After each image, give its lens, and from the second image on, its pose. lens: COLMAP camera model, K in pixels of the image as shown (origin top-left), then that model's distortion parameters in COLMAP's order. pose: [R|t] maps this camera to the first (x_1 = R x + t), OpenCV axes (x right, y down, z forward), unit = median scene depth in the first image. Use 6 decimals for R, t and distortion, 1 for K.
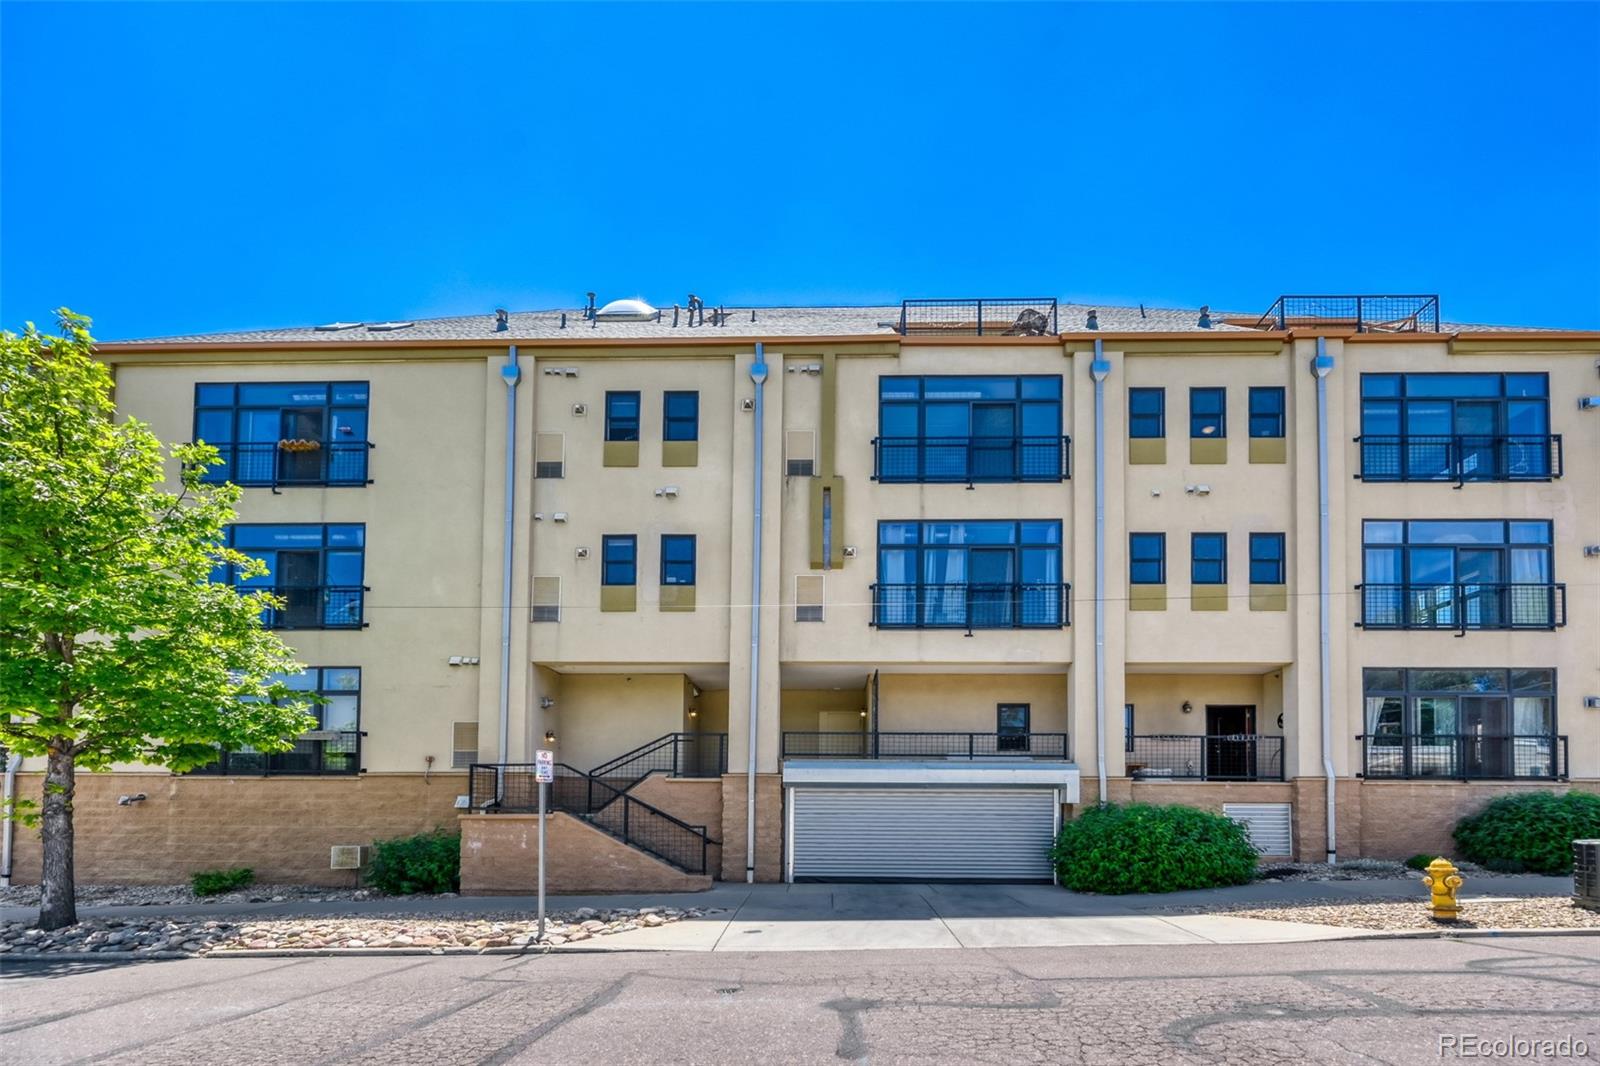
lens RADIAL K [[591.1, 0, 800.3], [0, 591.1, 521.0], [0, 0, 1]] dist [-0.010798, 0.000582]
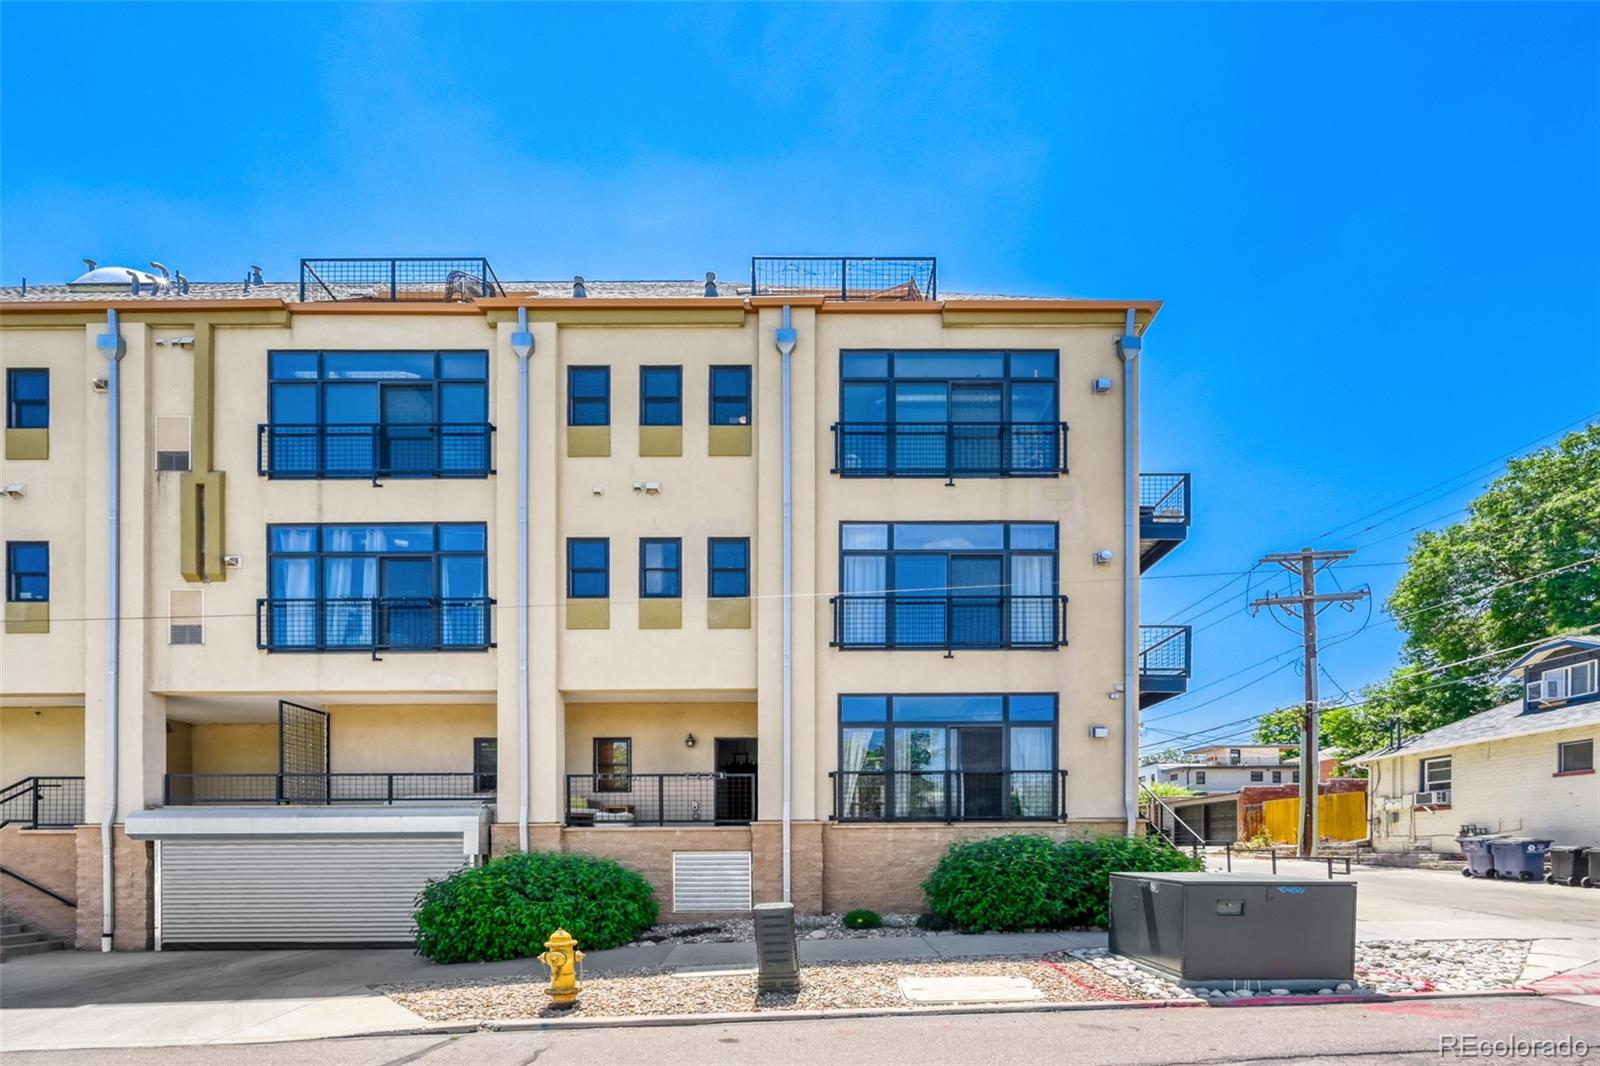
lens RADIAL K [[704.3, 0, 796.2], [0, 704.3, 542.2], [0, 0, 1]] dist [-0.009648, -0.000169]
pose [[0.999137, -0.002578, 0.041451, 0.847324], [0.001427, 0.999614, 0.027761, -0.001403], [-0.041506, -0.027678, 0.998755, -0.025027]]
